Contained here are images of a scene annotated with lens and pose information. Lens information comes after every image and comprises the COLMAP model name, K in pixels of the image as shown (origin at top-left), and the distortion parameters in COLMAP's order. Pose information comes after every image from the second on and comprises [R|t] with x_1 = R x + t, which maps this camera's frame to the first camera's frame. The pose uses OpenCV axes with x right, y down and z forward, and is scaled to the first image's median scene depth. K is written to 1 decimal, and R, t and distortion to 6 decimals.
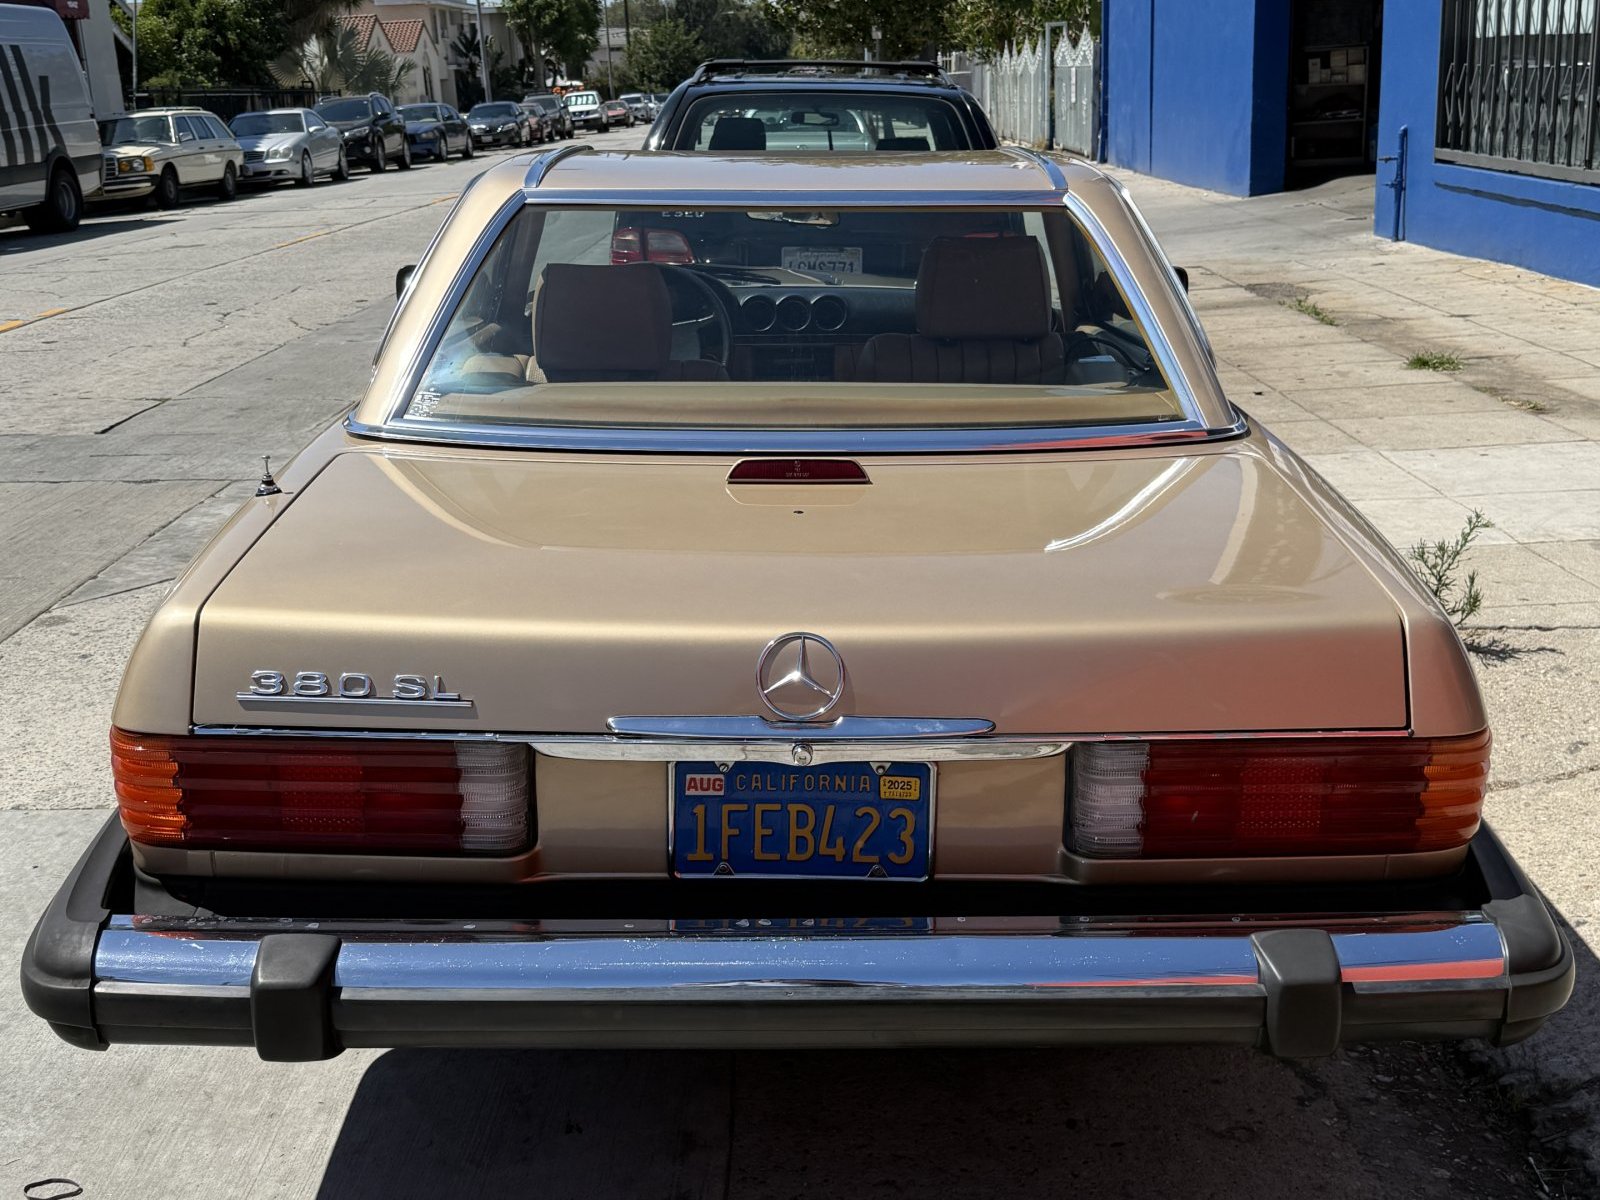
lens RADIAL K [[1722.7, 0, 800.0], [0, 1722.7, 600.0], [0, 0, 1]] dist [0.197826, -0.383643]
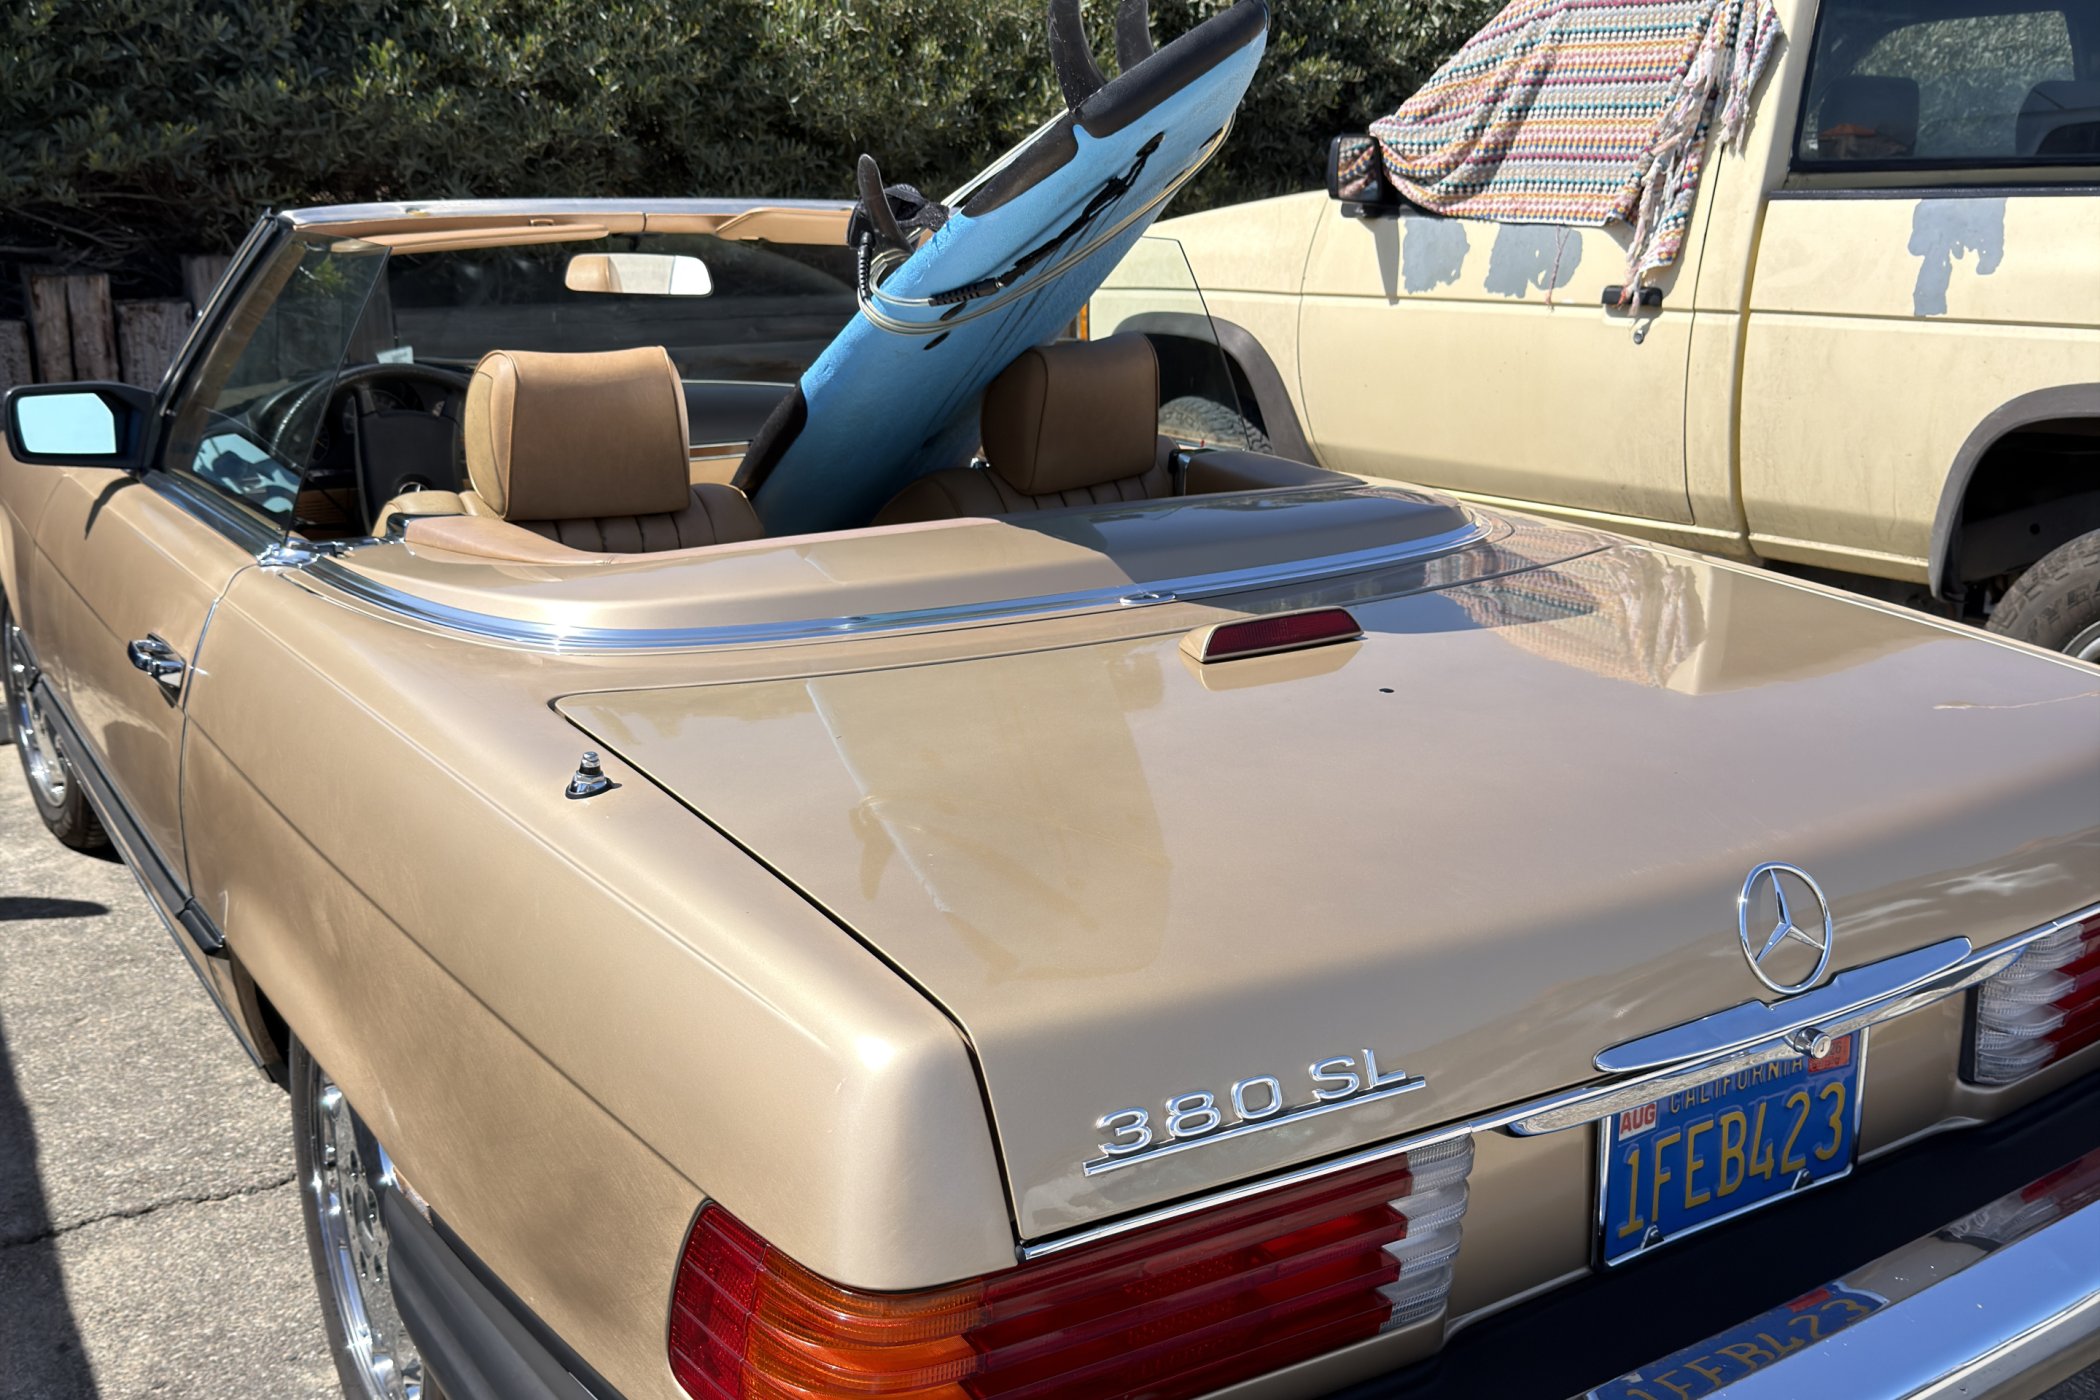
lens RADIAL K [[1972.0, 0, 1003.3], [0, 1972.0, 747.6], [0, 0, 1]] dist [-0.007687, -0.010005]
pose [[0.848941, -0.152452, 0.506021, -0.492907], [0.147442, 0.987794, 0.050238, -0.083567], [-0.507504, 0.031960, 0.861057, 0.385473]]
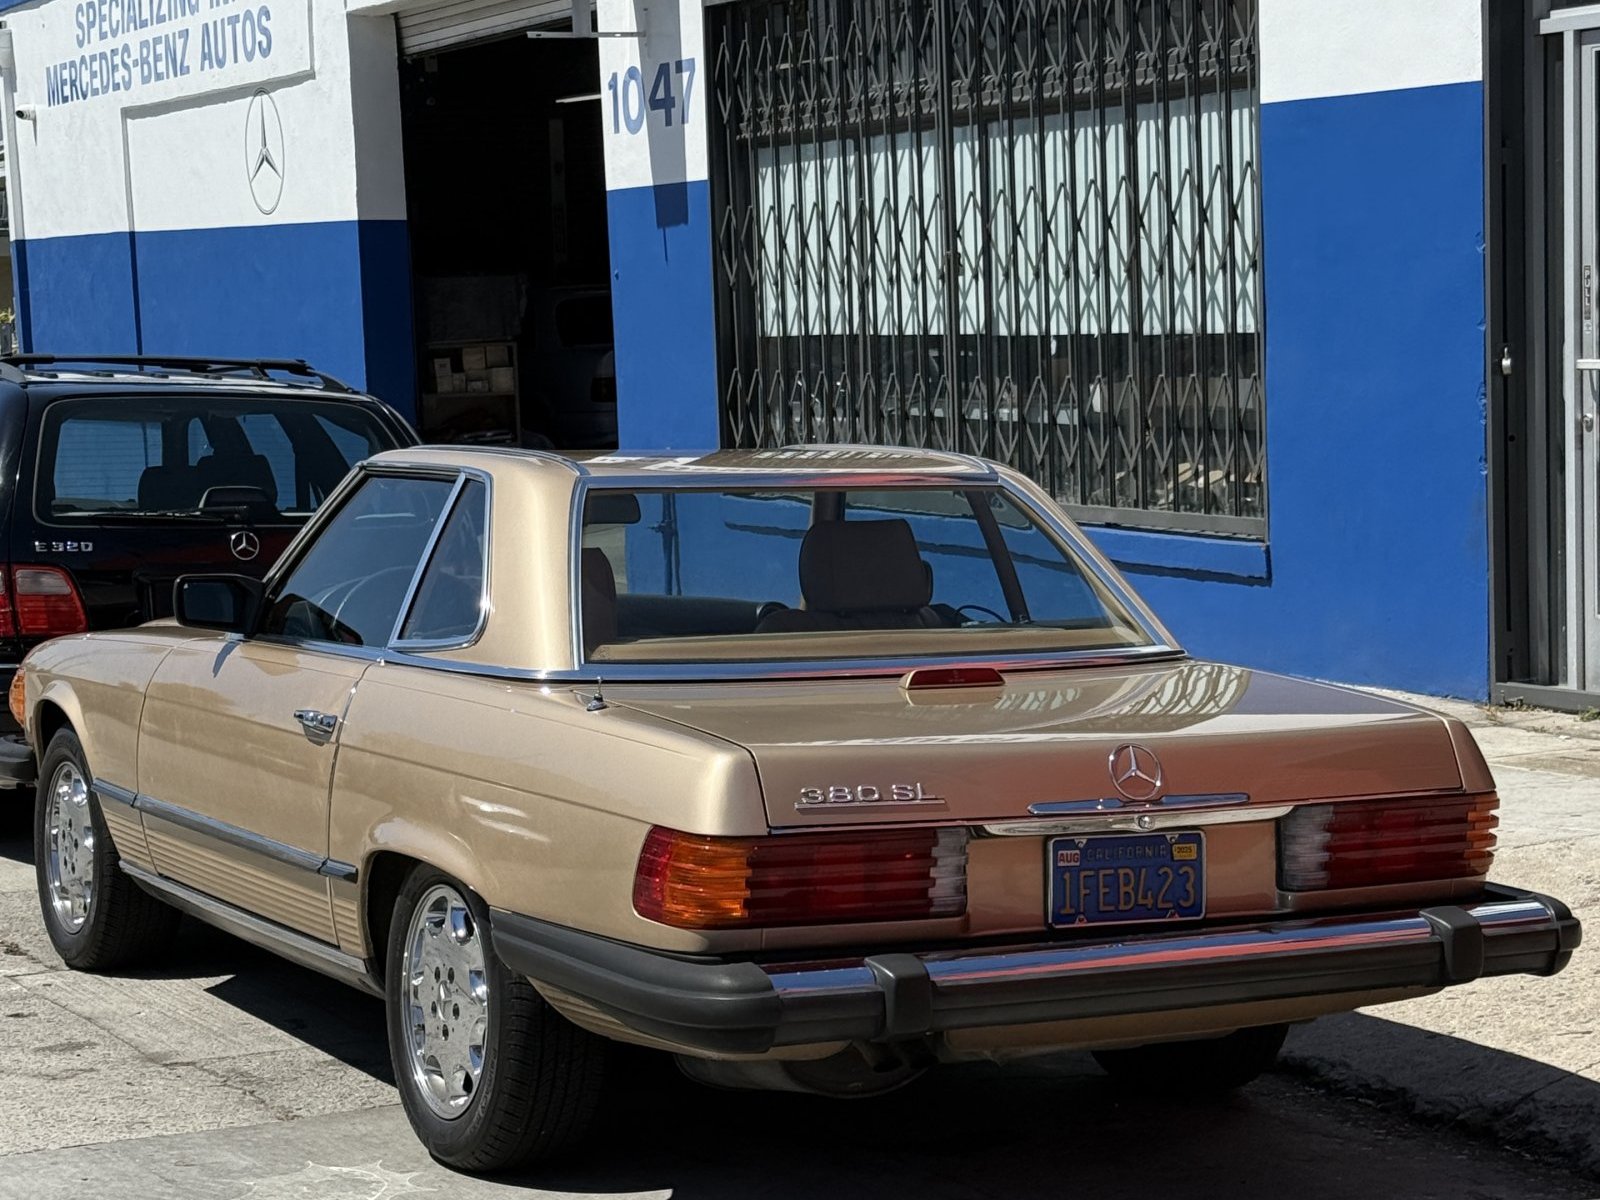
lens RADIAL K [[3337.4, 0, 800.0], [0, 3337.4, 600.0], [0, 0, 1]] dist [0.079598, 0.446731]
pose [[0.888360, -0.023494, 0.458546, -1.218215], [0.124329, 0.973689, -0.190979, 0.320968], [-0.441994, 0.226669, 0.867907, -1.083361]]
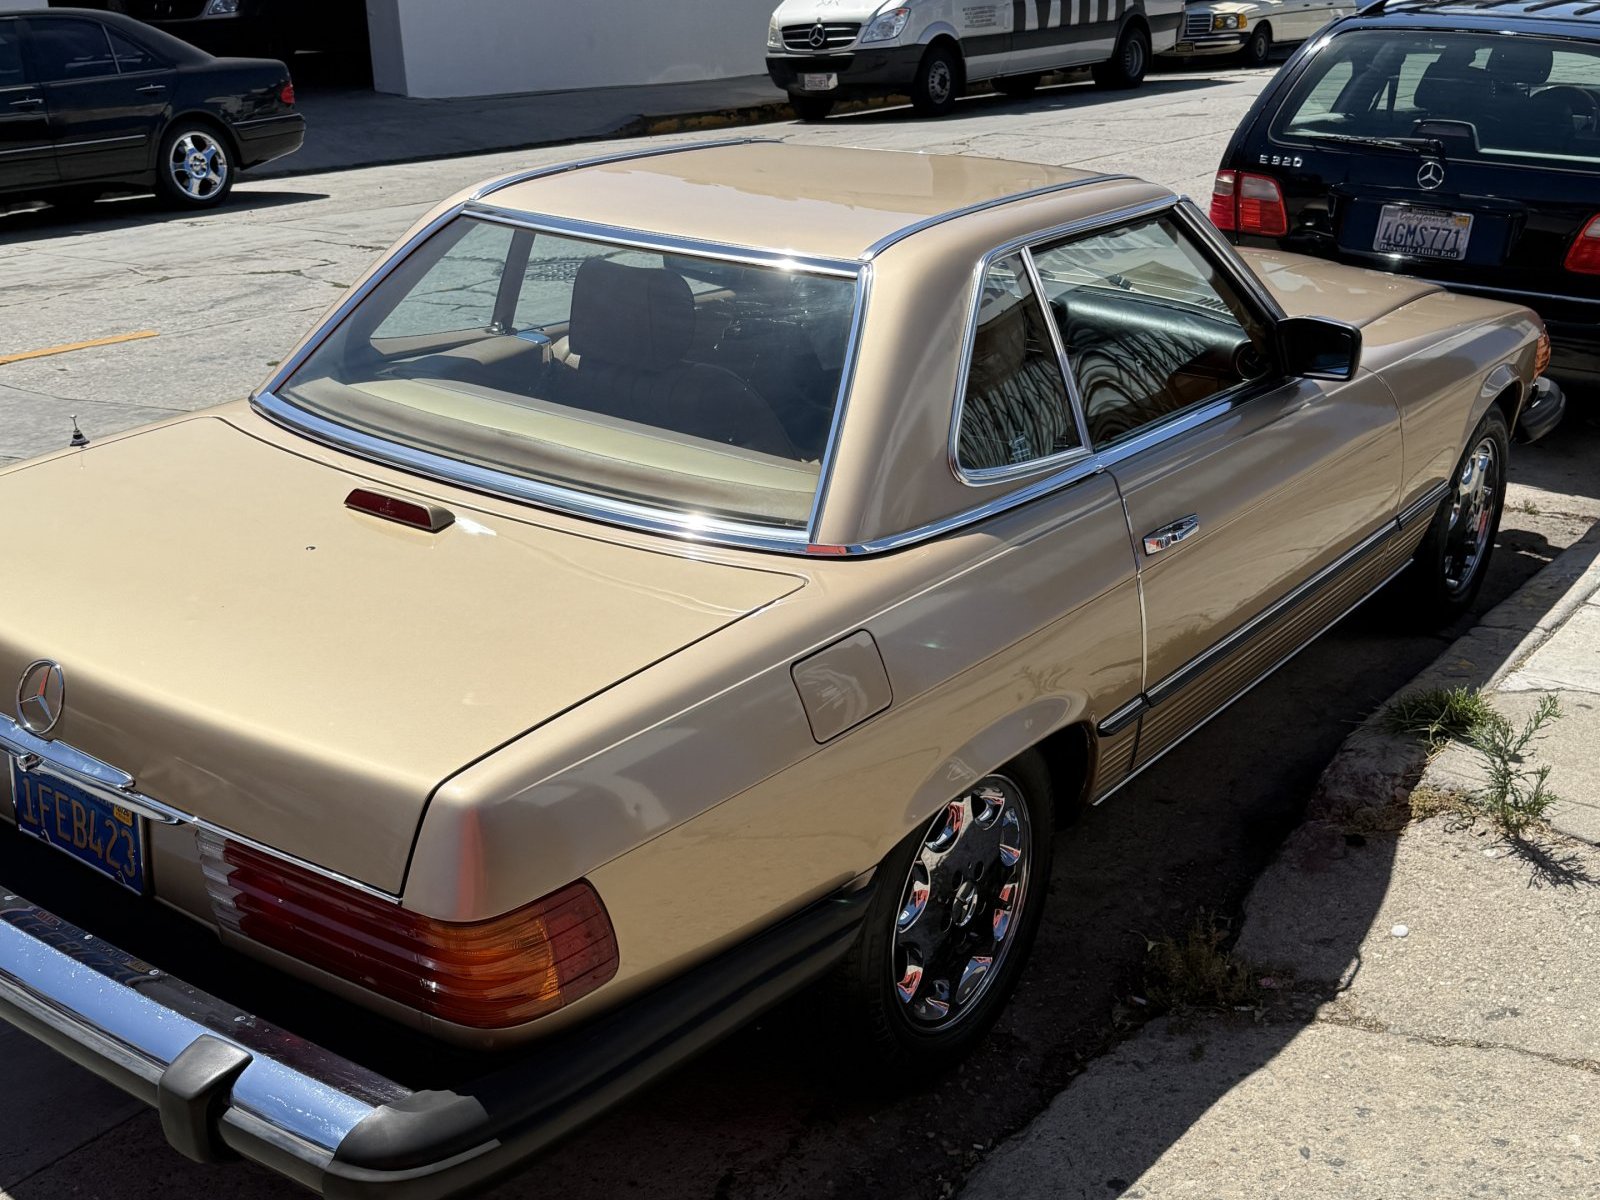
lens RADIAL K [[1746.6, 0, 800.0], [0, 1746.6, 600.0], [0, 0, 1]] dist [0.123567, -0.303629]
pose [[0.806442, 0.222517, -0.547848, 0.821876], [-0.177907, 0.974870, 0.134076, -0.211098], [0.563915, -0.010659, 0.825764, 0.234532]]
